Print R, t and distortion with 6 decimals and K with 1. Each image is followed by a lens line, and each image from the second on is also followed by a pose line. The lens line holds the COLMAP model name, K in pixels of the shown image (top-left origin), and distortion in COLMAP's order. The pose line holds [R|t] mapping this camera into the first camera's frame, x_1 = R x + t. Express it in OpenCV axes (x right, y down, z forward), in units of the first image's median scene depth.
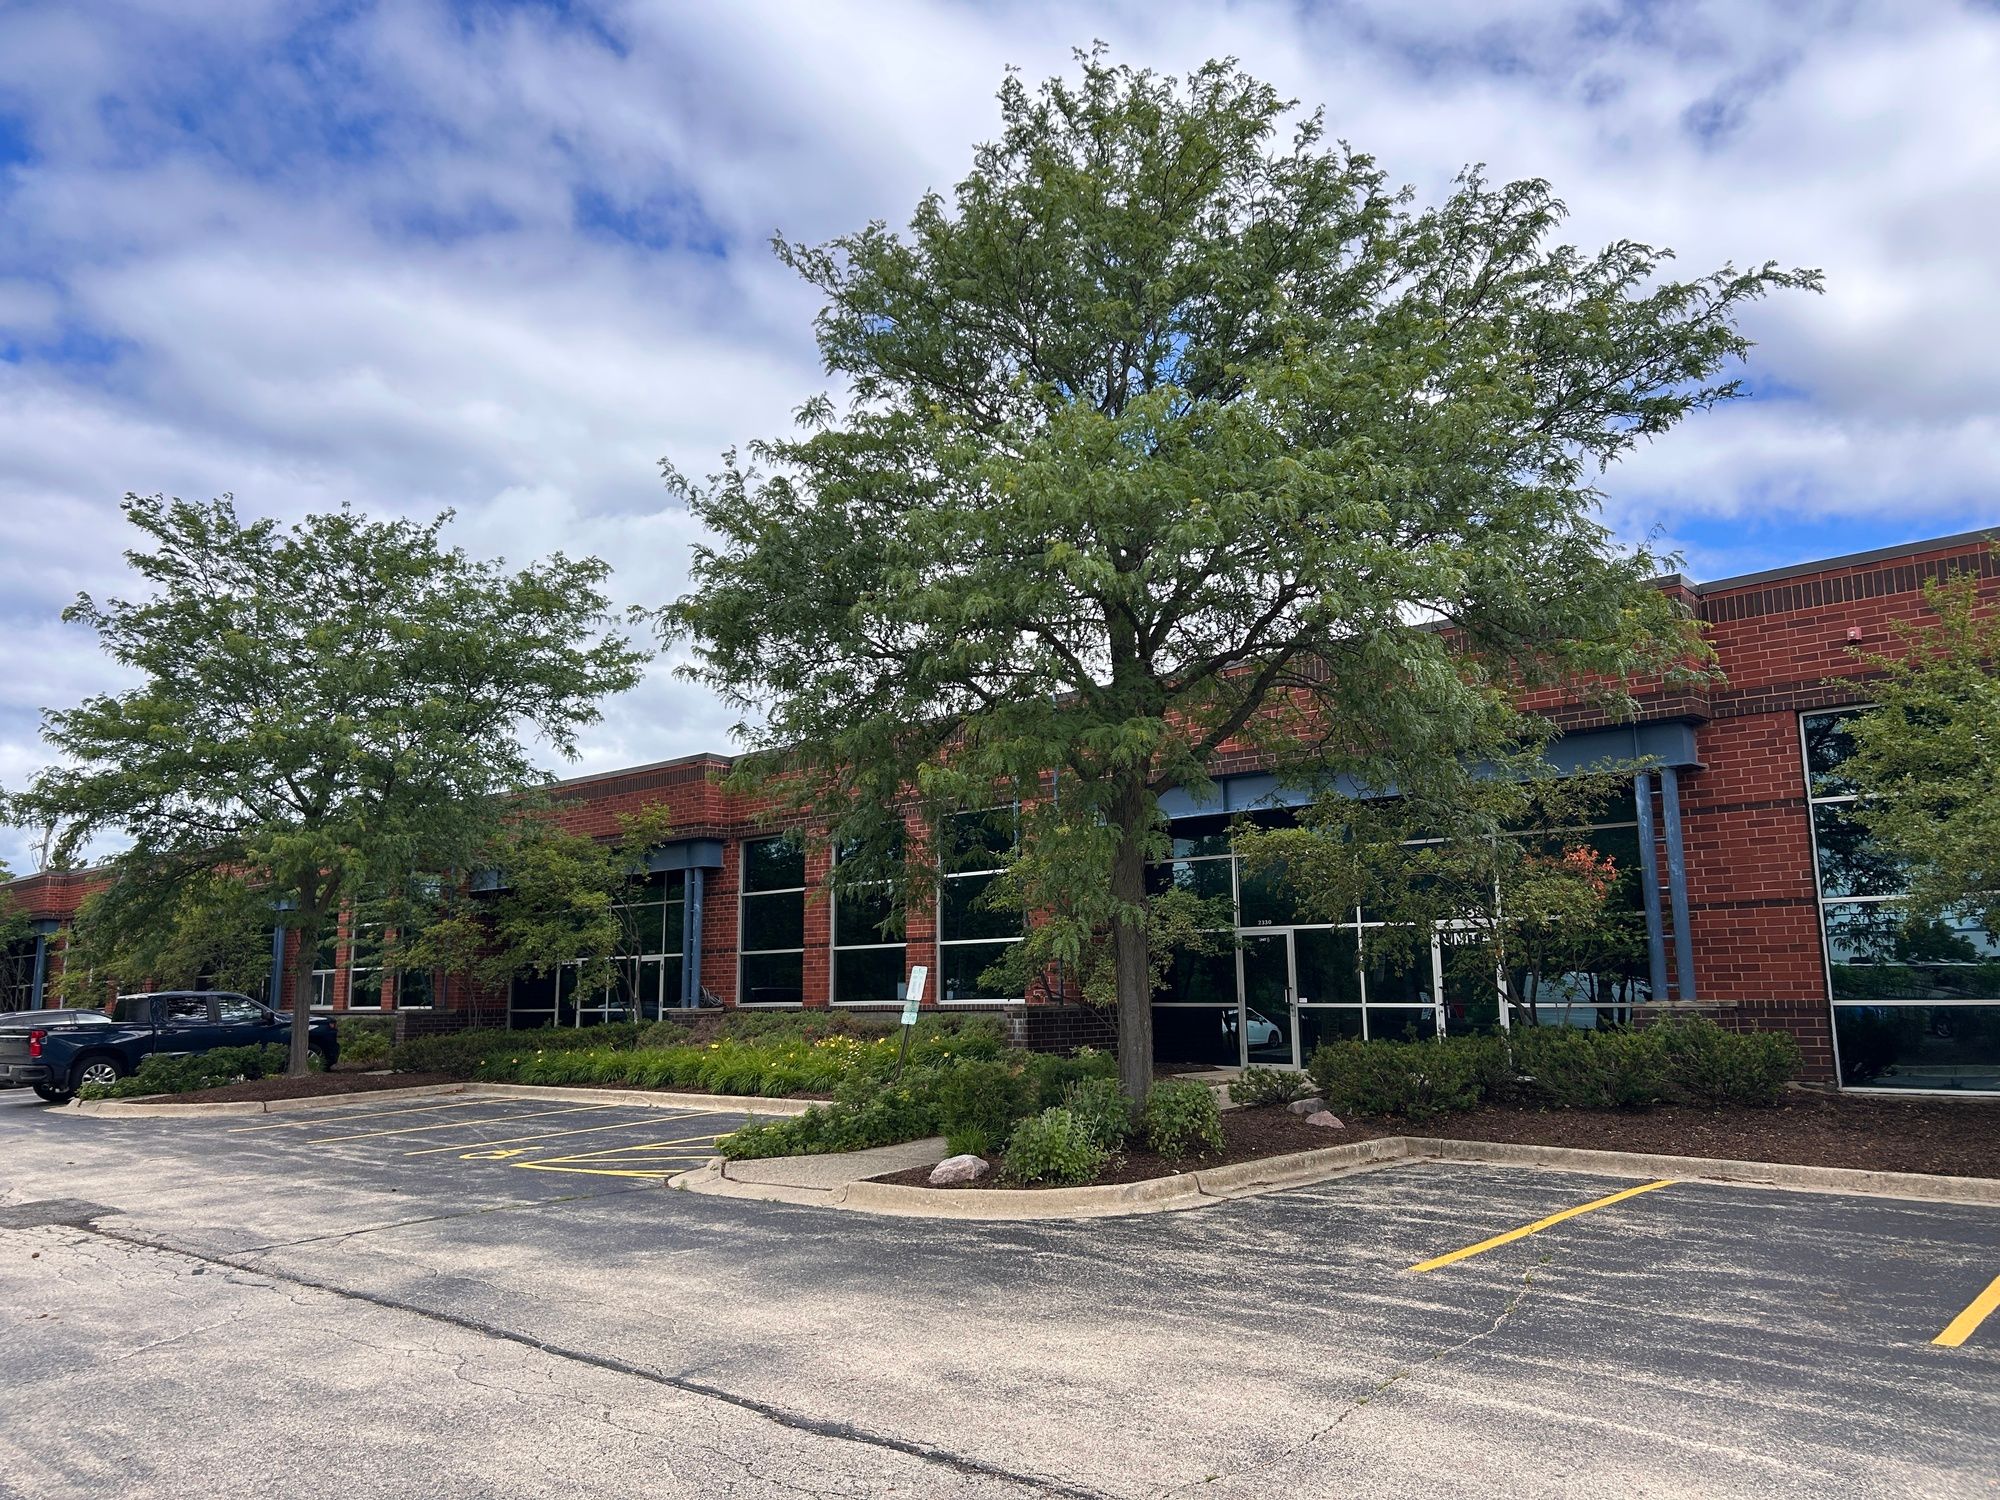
lens RADIAL K [[1549.6, 0, 1000.0], [0, 1549.6, 750.0], [0, 0, 1]] dist [0.083236, -0.091221]
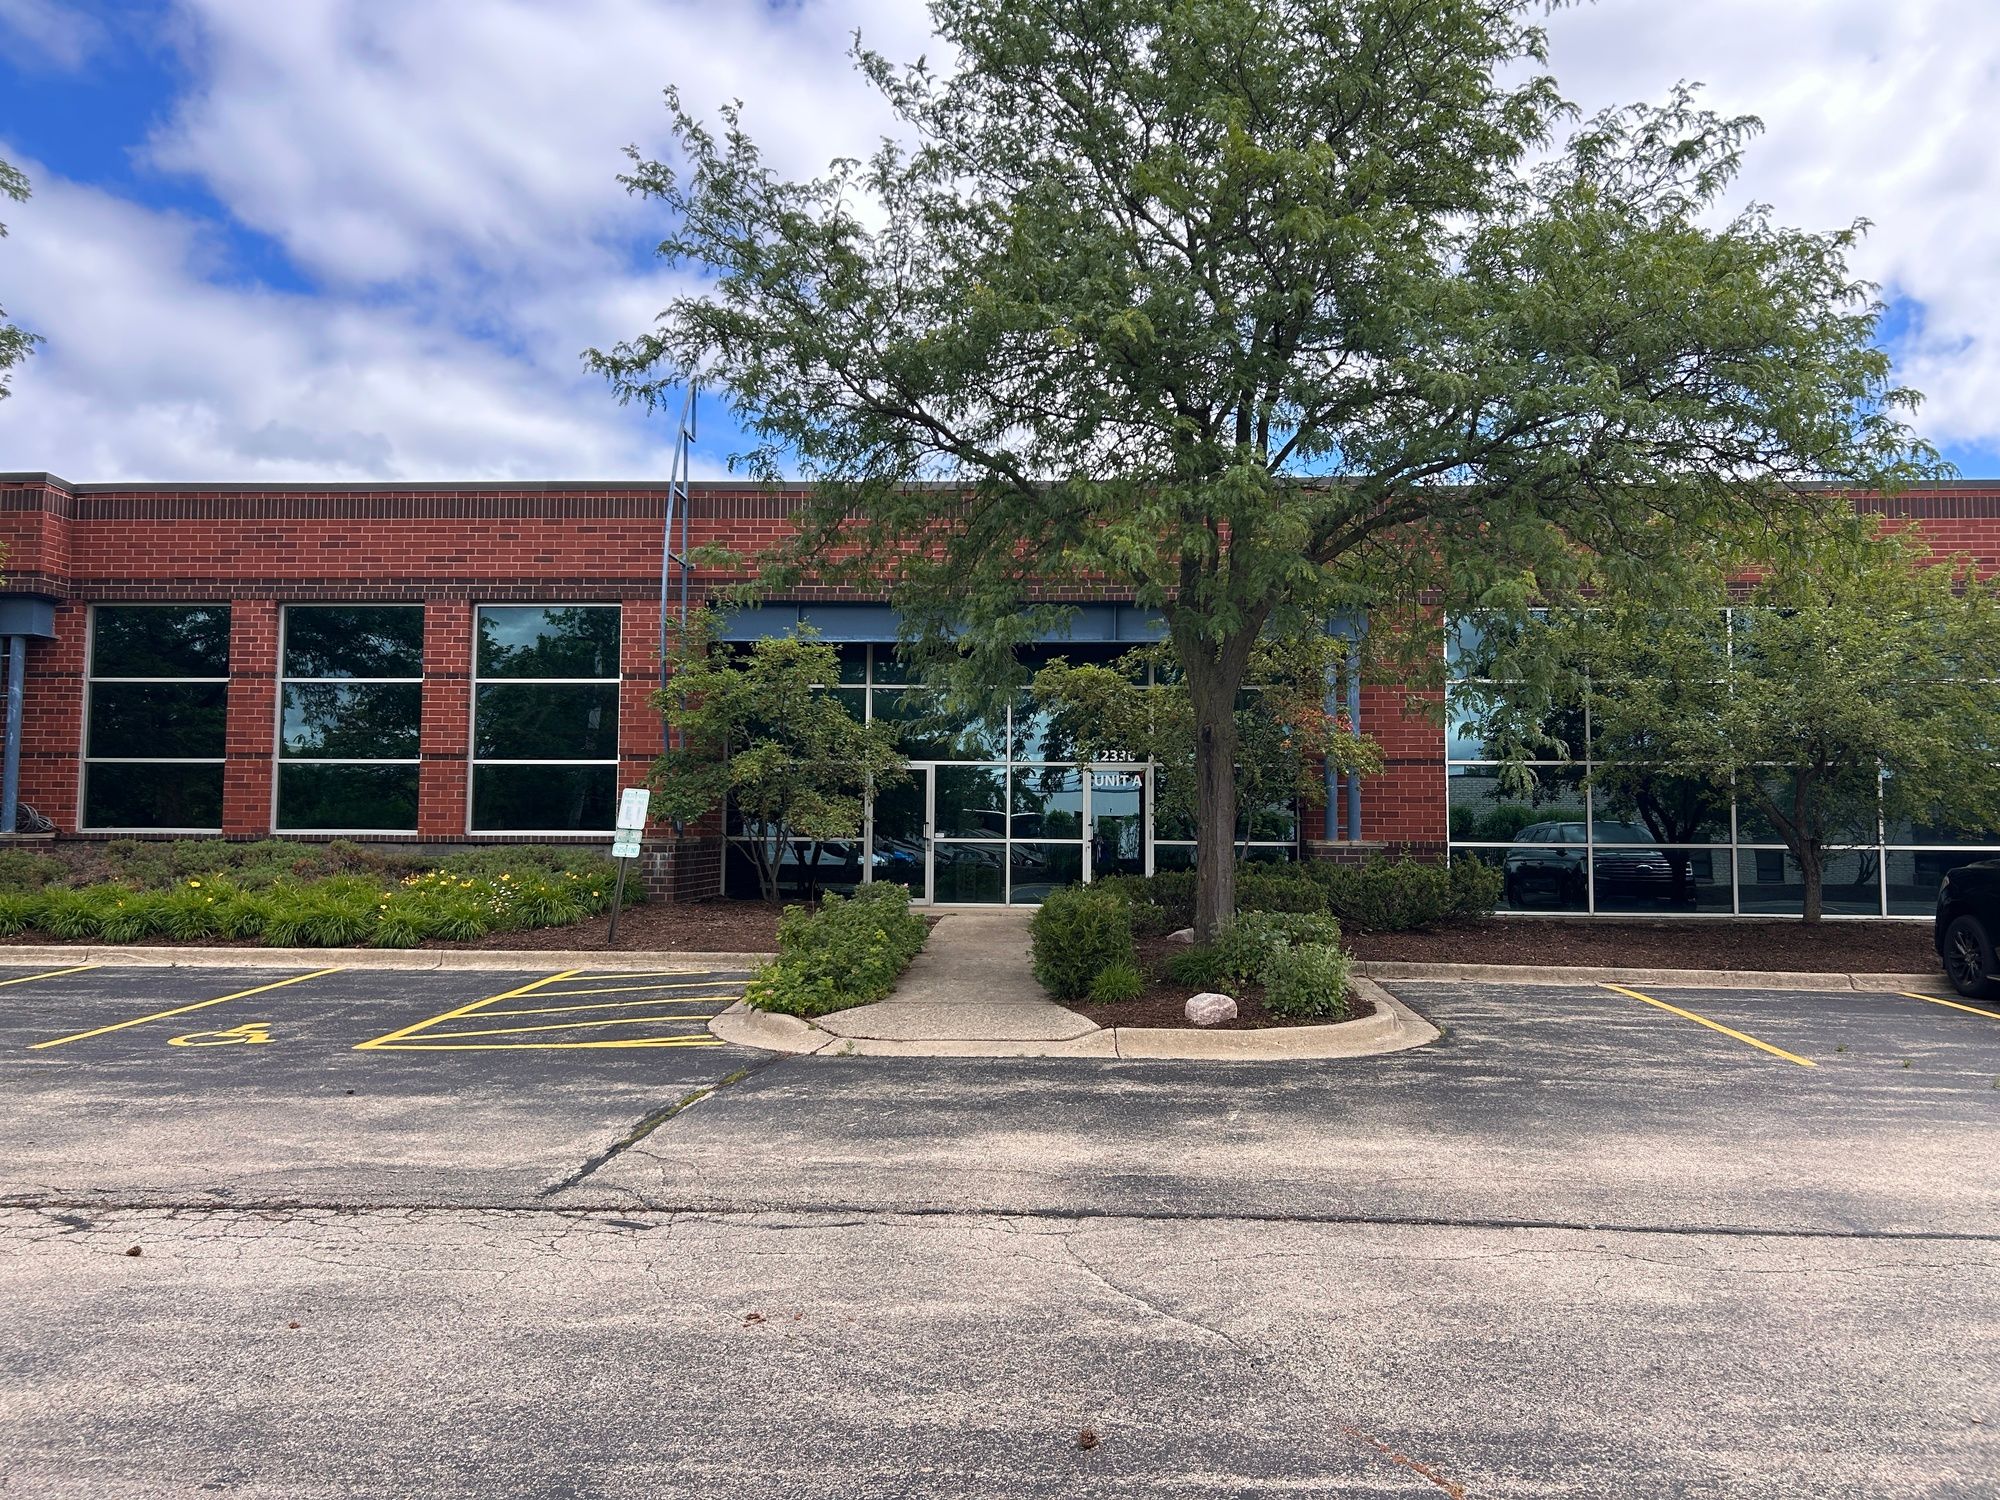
lens RADIAL K [[1549.6, 0, 1000.0], [0, 1549.6, 750.0], [0, 0, 1]] dist [0.083236, -0.091221]
pose [[0.759955, 0.054228, 0.647710, -0.415797], [-0.118308, 0.991407, 0.055808, 0.045766], [-0.639118, -0.119041, 0.759840, 0.226977]]
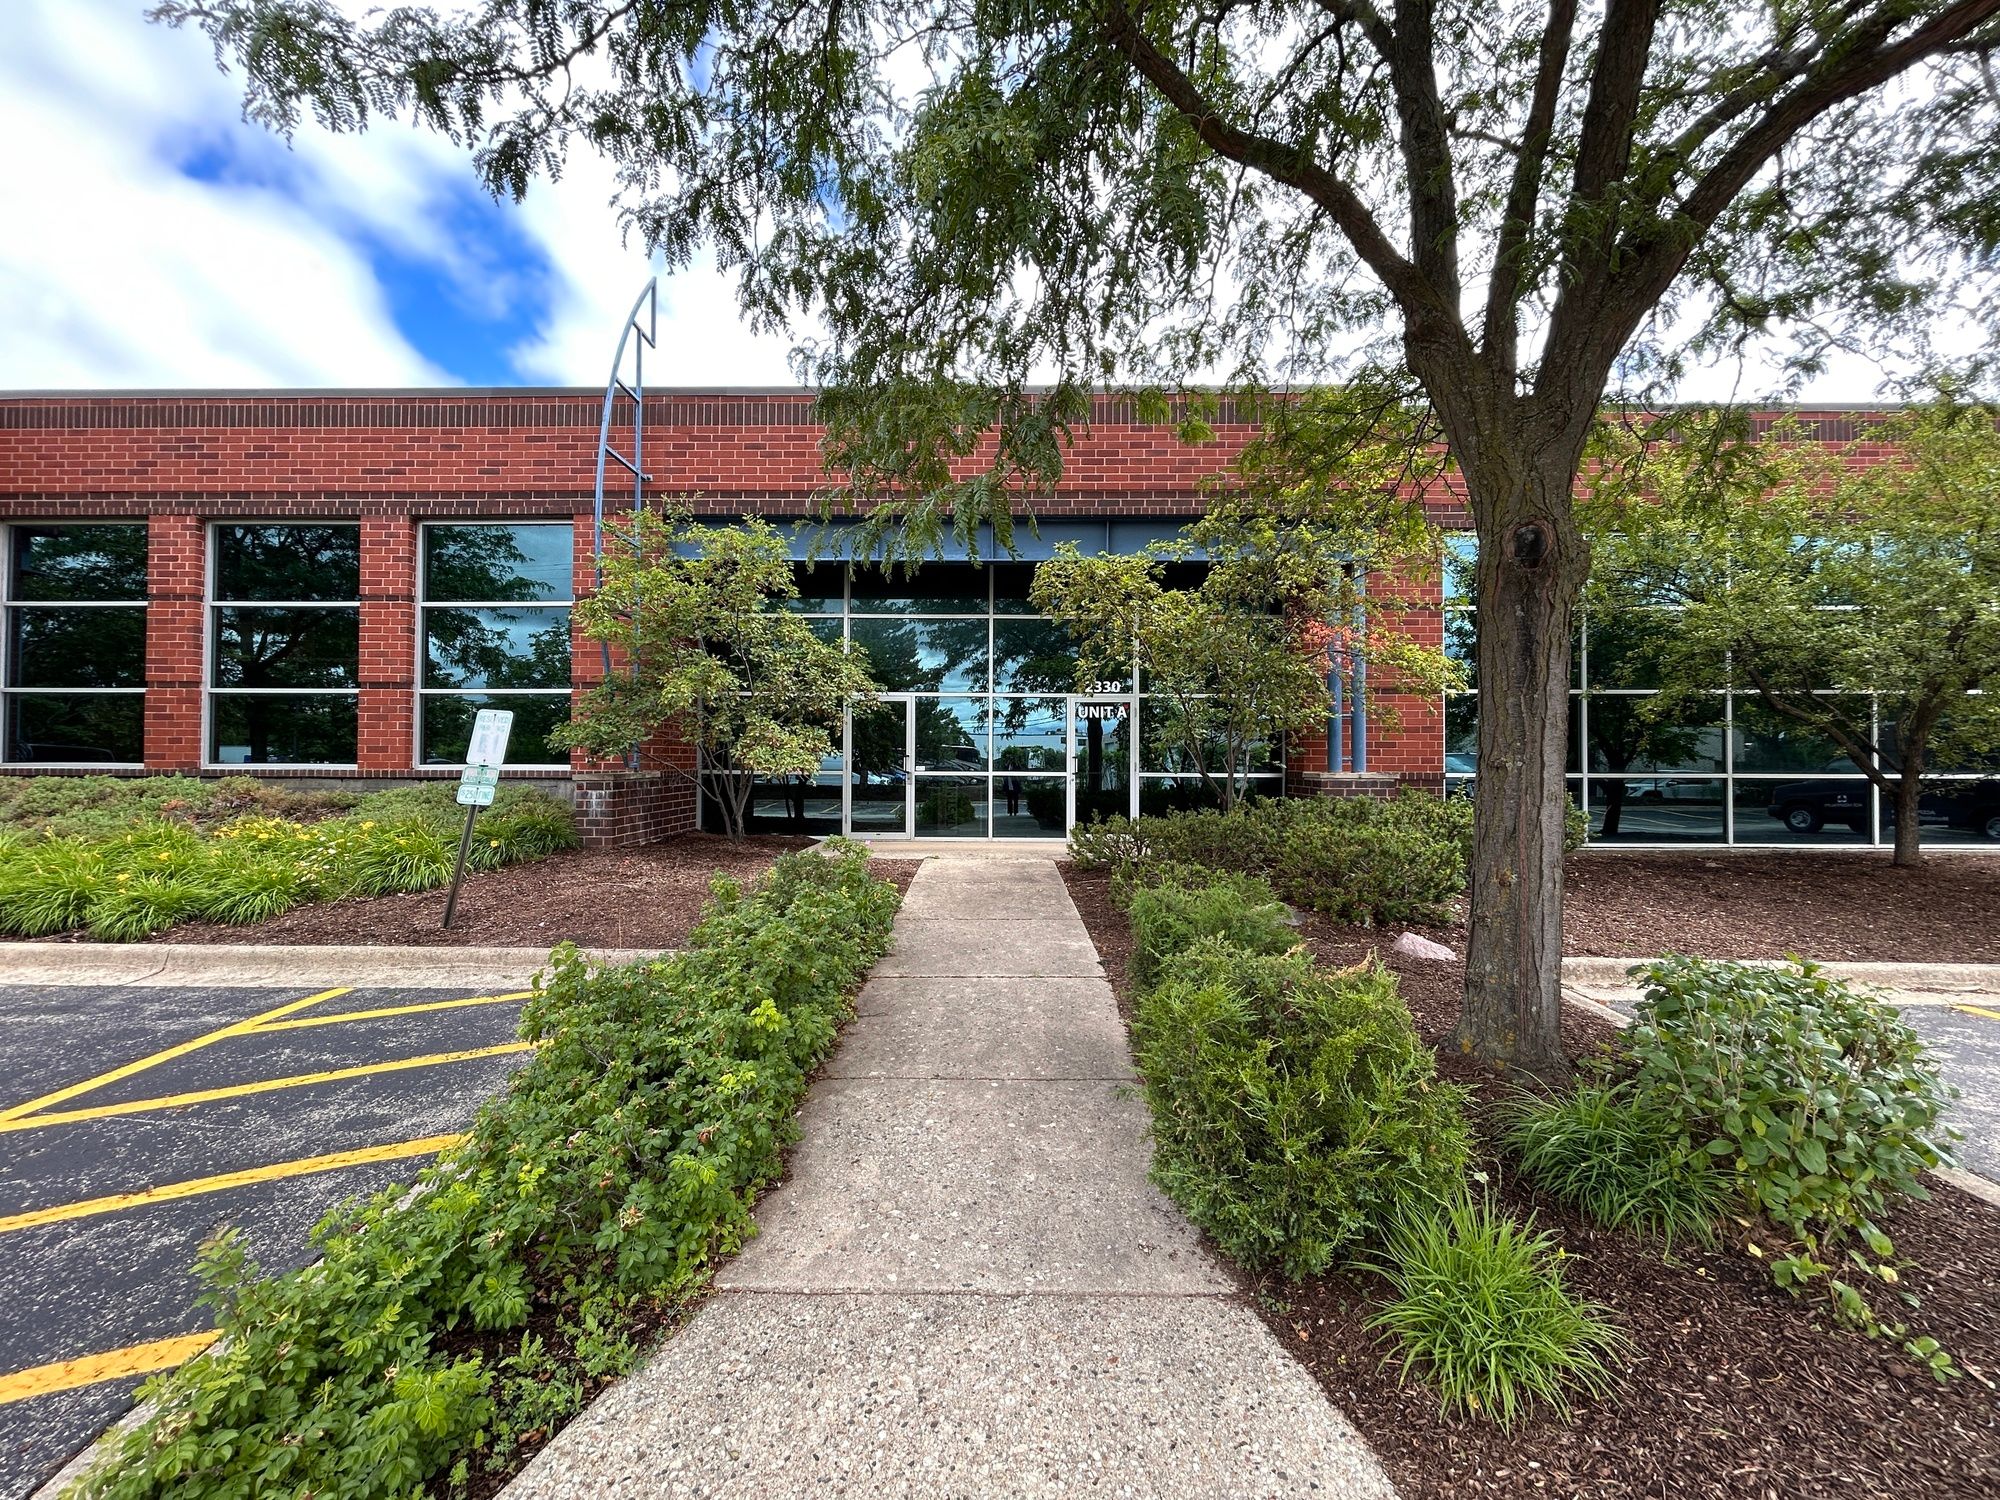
lens RADIAL K [[795.4, 0, 1000.0], [0, 795.4, 750.0], [0, 0, 1]] dist [-0.000425, 0.000075]
pose [[0.726230, 0.024605, 0.687011, -0.114781], [-0.119905, 0.988574, 0.091344, 0.095723], [-0.676914, -0.148713, 0.720883, 0.596812]]
